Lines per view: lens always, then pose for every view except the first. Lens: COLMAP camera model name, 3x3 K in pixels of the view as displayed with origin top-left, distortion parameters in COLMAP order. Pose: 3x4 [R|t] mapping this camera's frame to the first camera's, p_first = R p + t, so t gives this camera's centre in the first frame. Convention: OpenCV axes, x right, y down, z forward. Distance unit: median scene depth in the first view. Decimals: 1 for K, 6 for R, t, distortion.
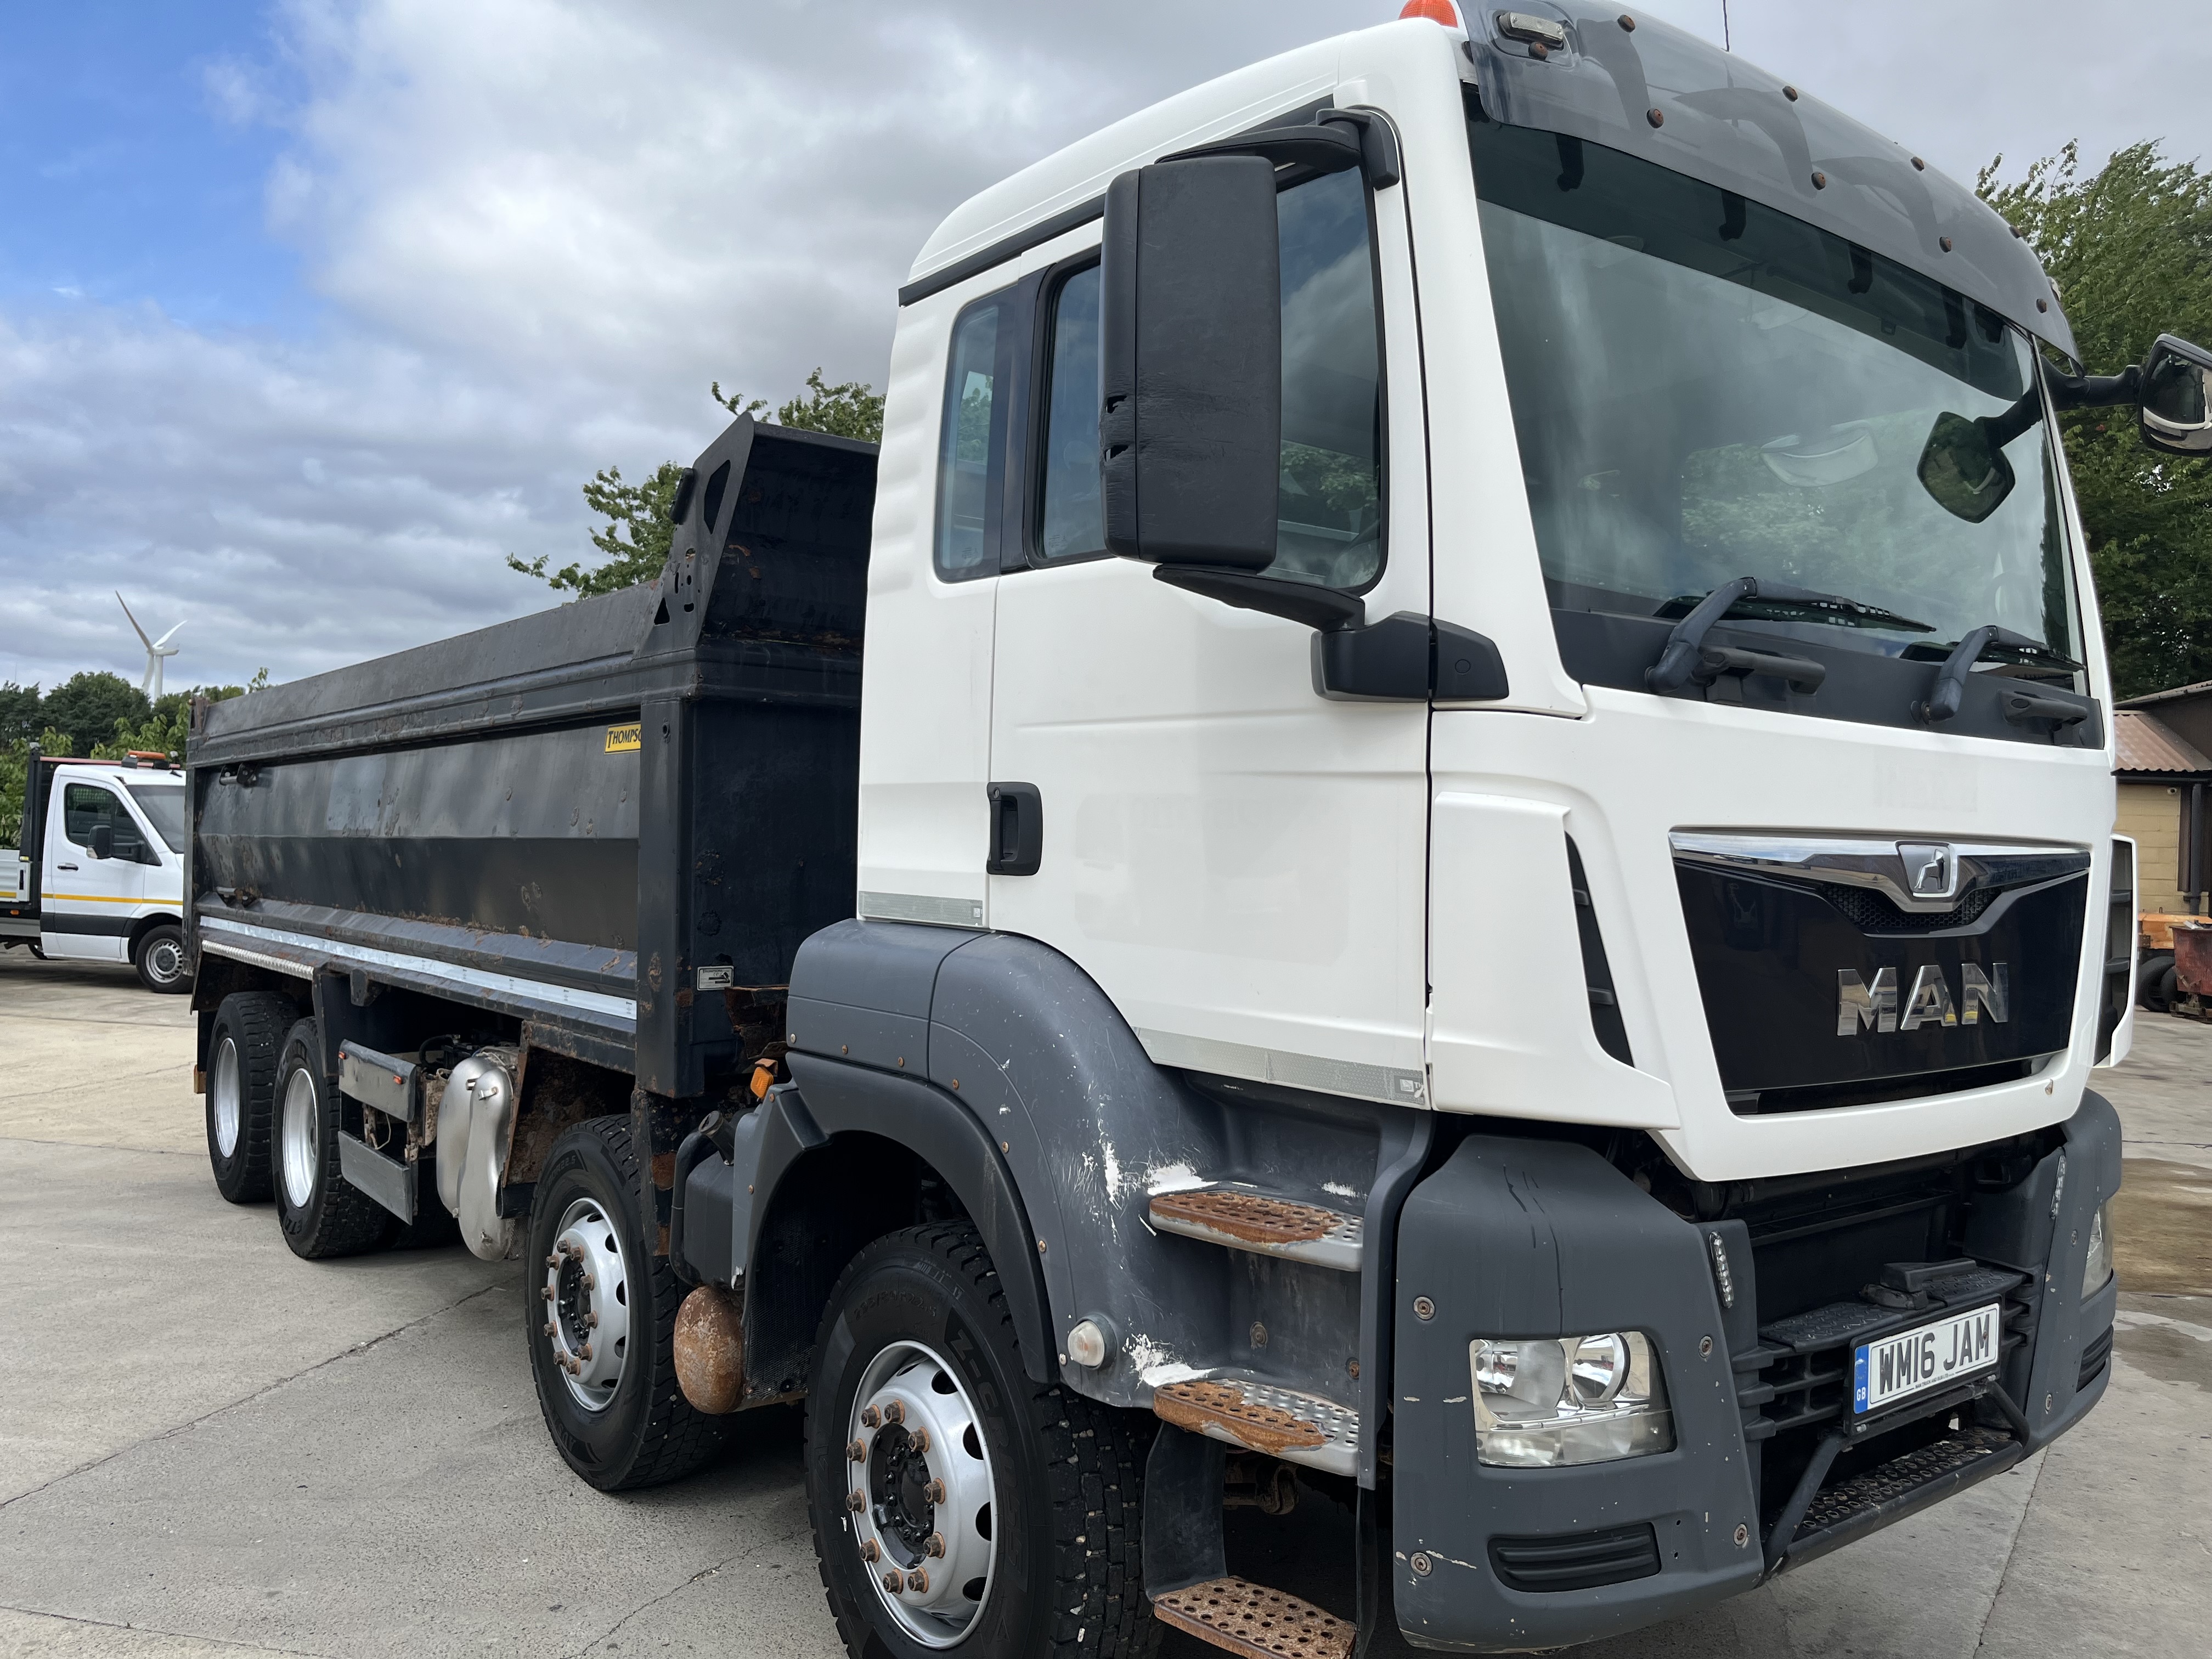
lens RADIAL K [[1655.8, 0, 1099.2], [0, 1655.8, 856.0], [0, 0, 1]] dist [0.043296, -0.078842]
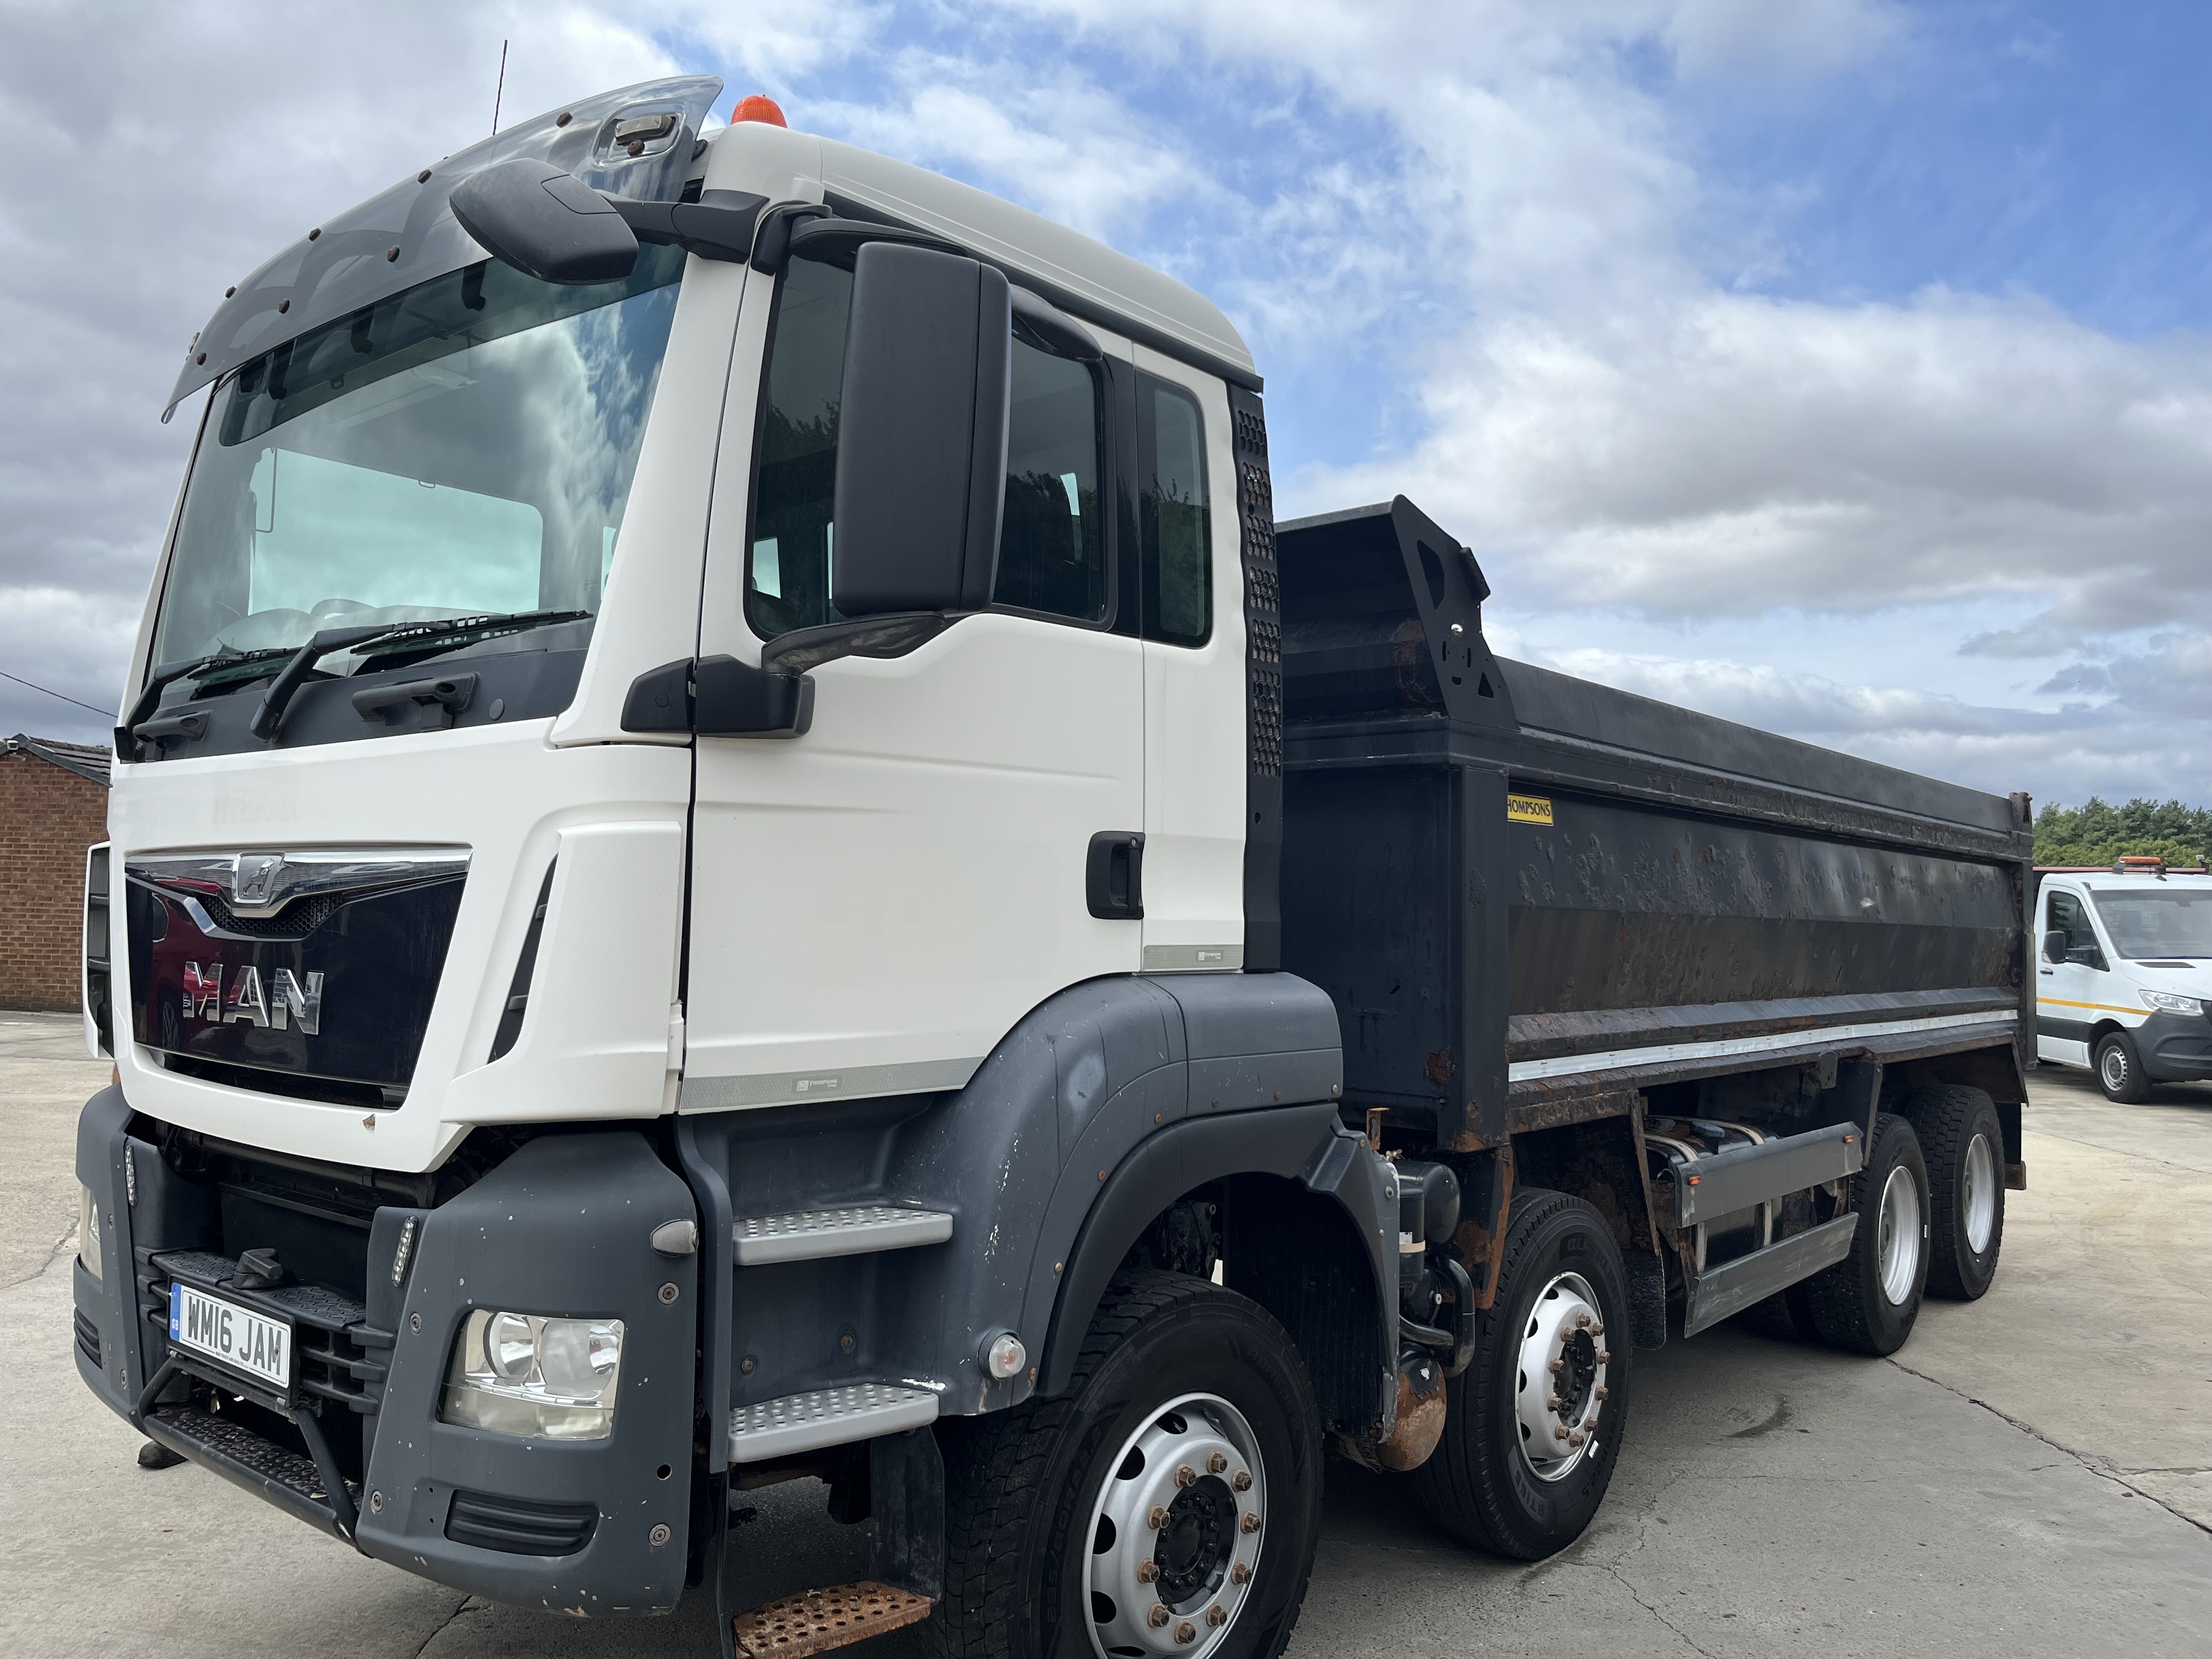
lens RADIAL K [[1625.4, 0, 1133.6], [0, 1625.4, 826.3], [0, 0, 1]] dist [0.027055, -0.003424]
pose [[0.181355, -0.083355, -0.979879, 1.780381], [-0.010790, 0.996173, -0.086738, 0.068124], [0.983359, 0.026304, 0.179761, 1.558827]]
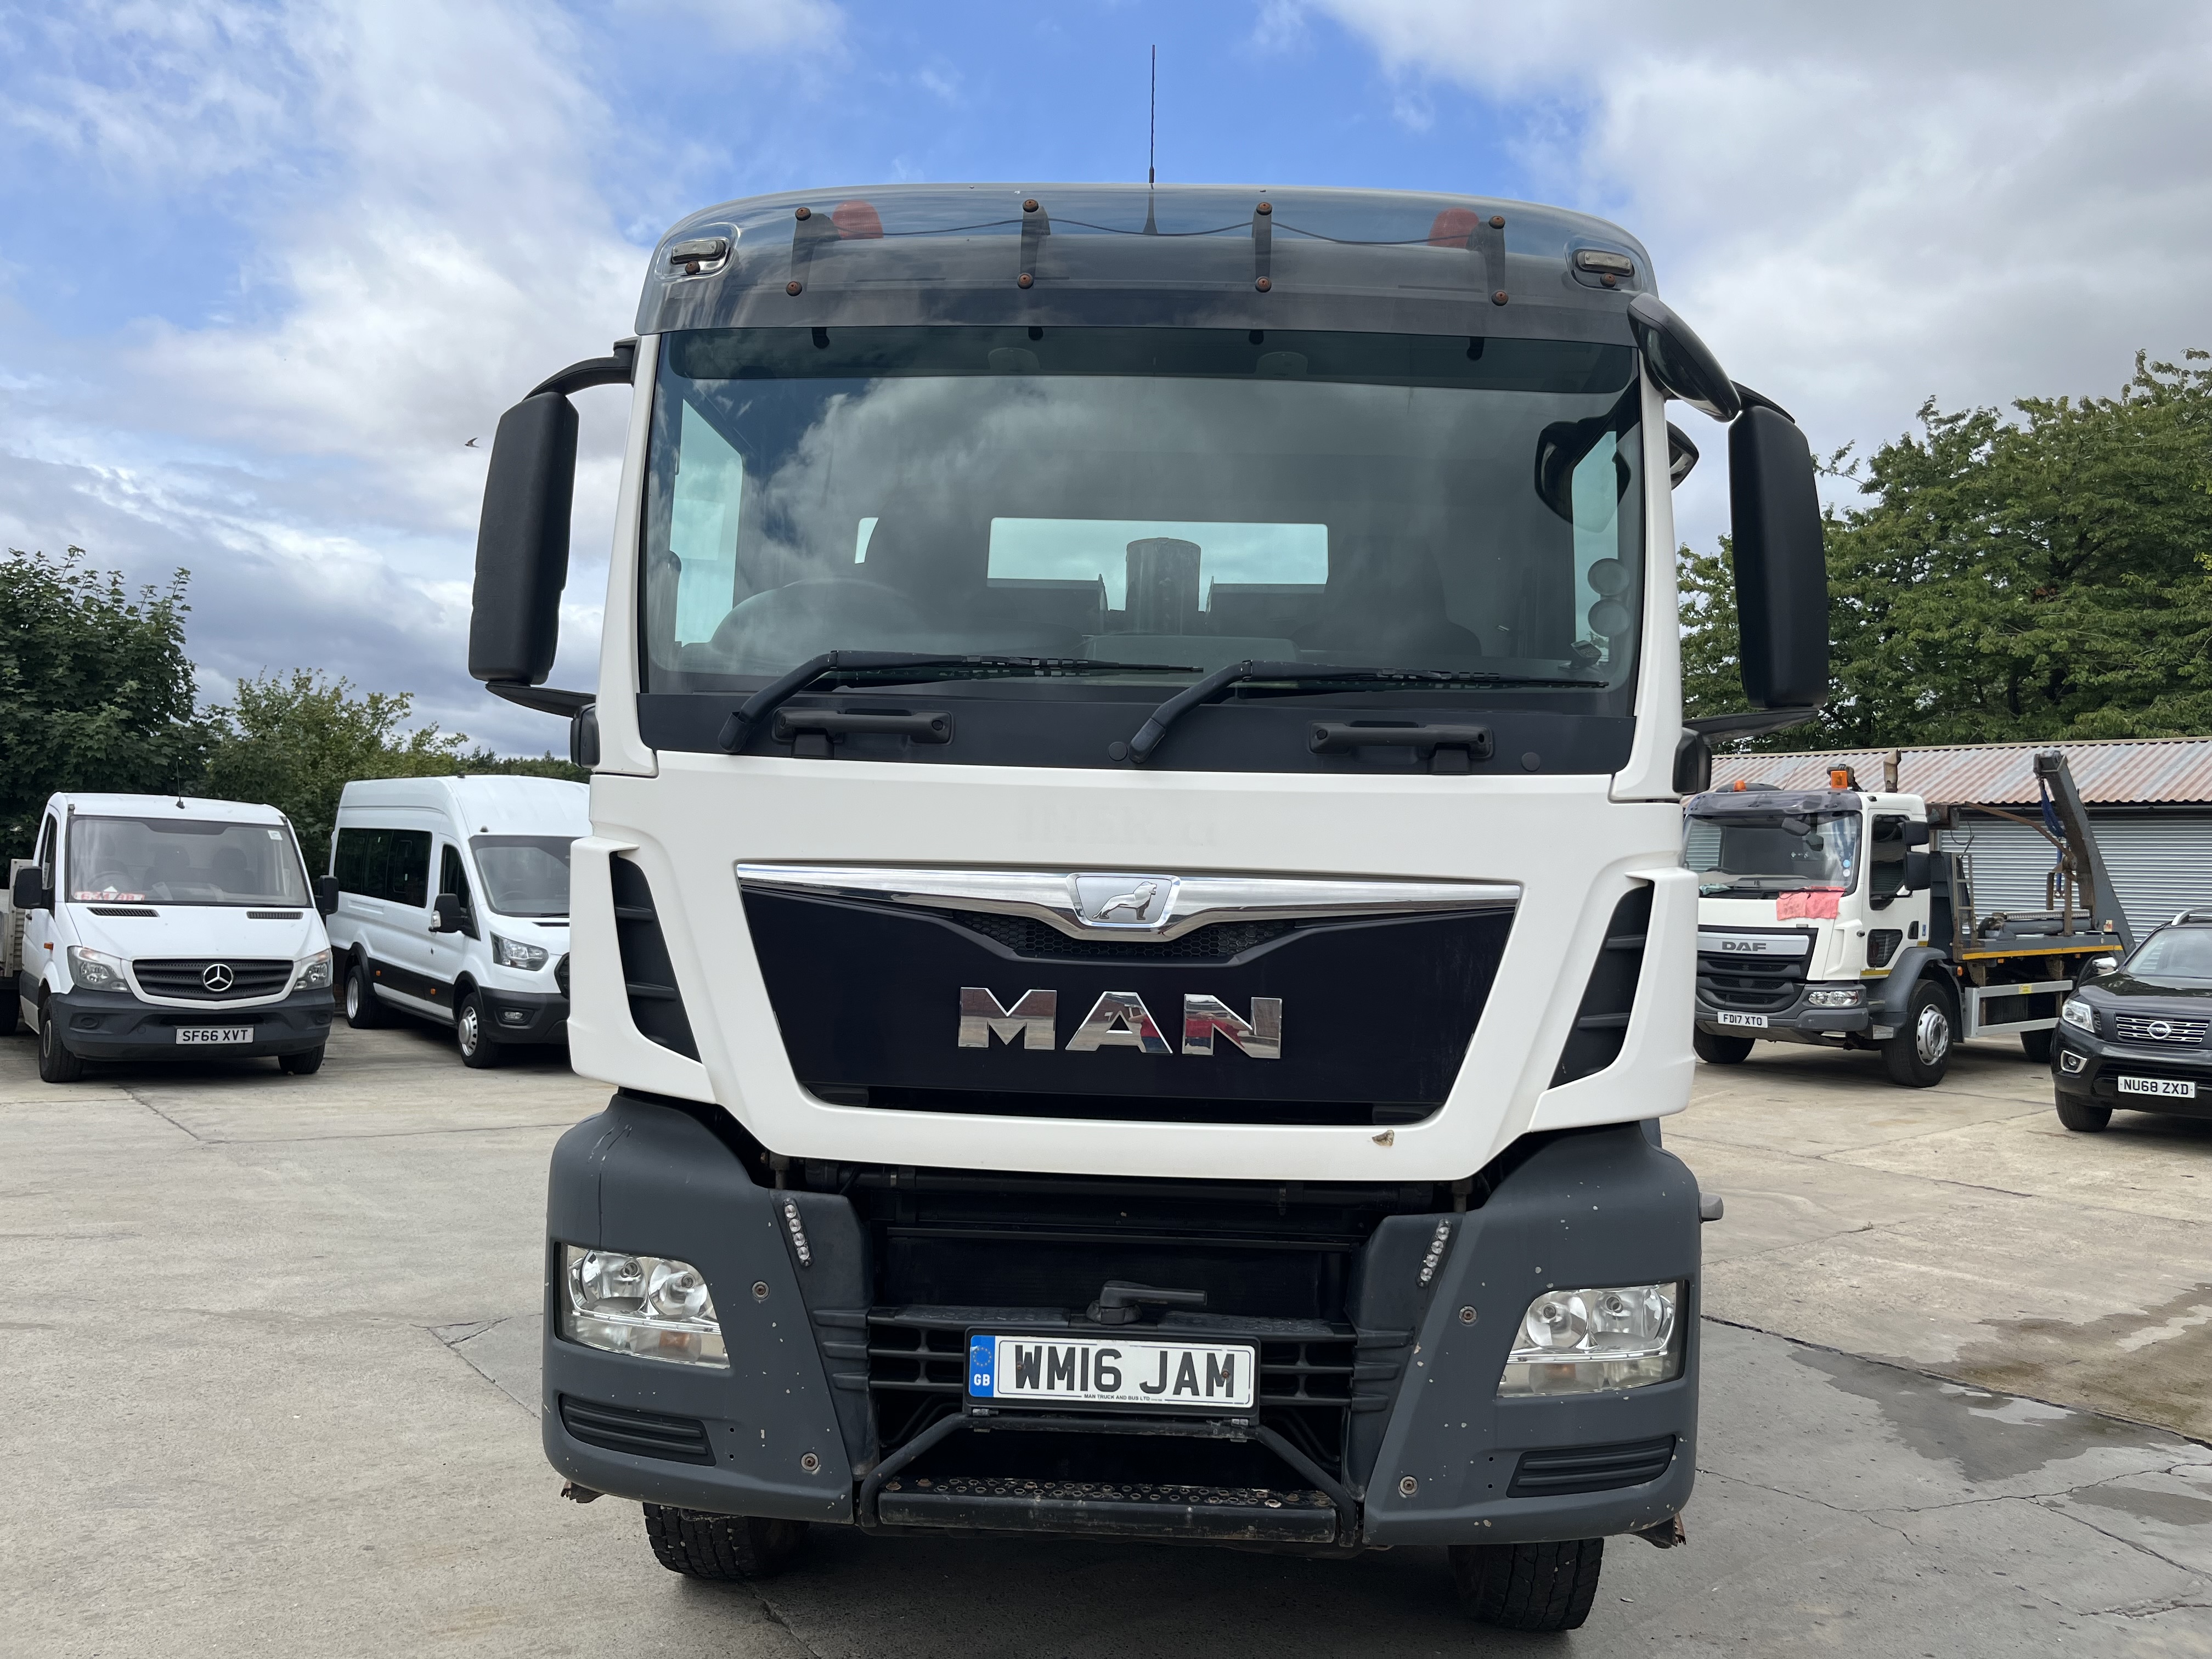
lens RADIAL K [[1655.8, 0, 1099.2], [0, 1655.8, 856.0], [0, 0, 1]] dist [0.043296, -0.078842]
pose [[0.749804, -0.020906, -0.661330, 1.223733], [-0.008605, 0.999108, -0.041340, 0.025101], [0.661604, 0.036688, 0.748955, 0.222208]]
